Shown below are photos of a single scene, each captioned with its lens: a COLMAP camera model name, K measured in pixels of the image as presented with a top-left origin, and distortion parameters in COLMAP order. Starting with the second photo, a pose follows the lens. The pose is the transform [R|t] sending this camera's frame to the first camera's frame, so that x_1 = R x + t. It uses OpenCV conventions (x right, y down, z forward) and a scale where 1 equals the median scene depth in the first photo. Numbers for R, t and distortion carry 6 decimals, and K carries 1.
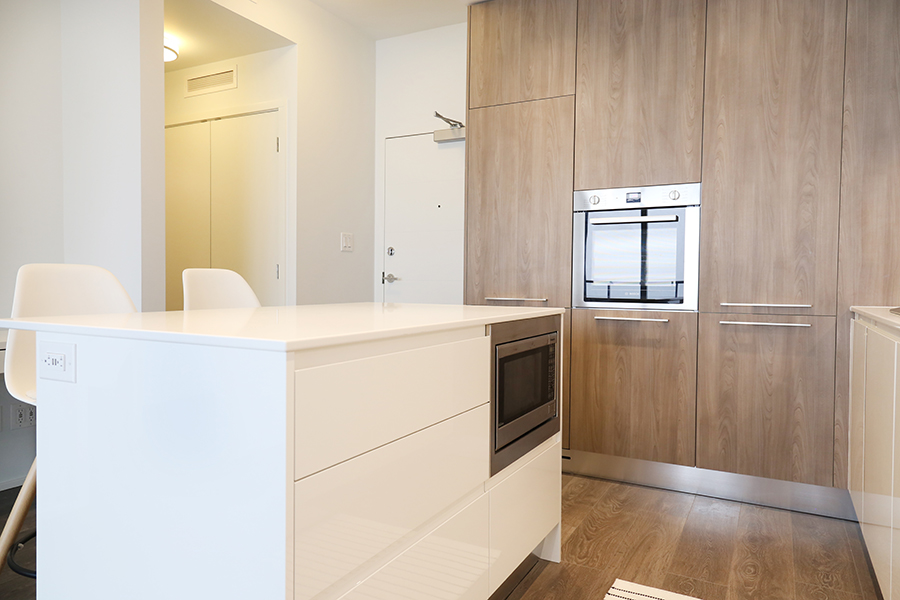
lens RADIAL K [[603.8, 0, 449.2], [0, 603.8, 300.1], [0, 0, 1]] dist [0.023445, 0.002753]
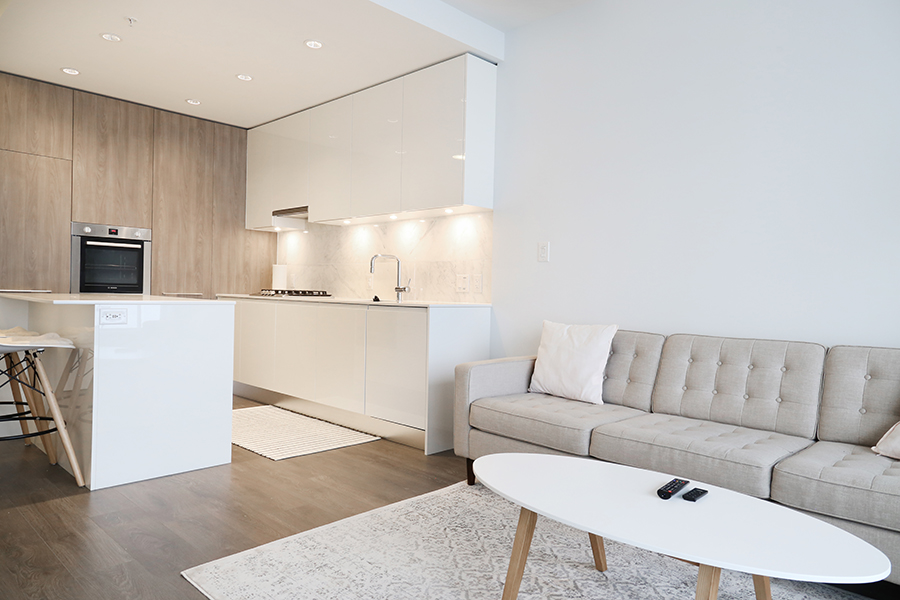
lens RADIAL K [[603.8, 0, 449.2], [0, 603.8, 300.1], [0, 0, 1]] dist [0.023445, 0.002753]
pose [[0.278806, -0.014209, 0.960242, -1.127593], [0.002811, 0.999898, 0.013980, 0.002903], [-0.960343, -0.001198, 0.278817, -0.410085]]
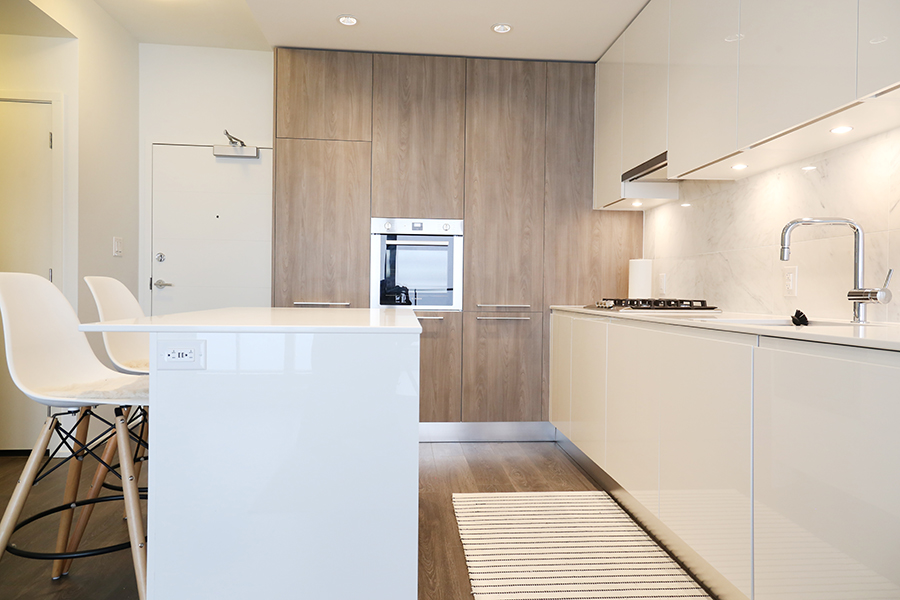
lens RADIAL K [[603.8, 0, 449.2], [0, 603.8, 300.1], [0, 0, 1]] dist [0.023445, 0.002753]
pose [[0.837278, -0.006802, 0.546735, -0.378663], [0.011005, 0.999930, -0.004414, -0.000408], [-0.546667, 0.009712, 0.837294, -0.156815]]
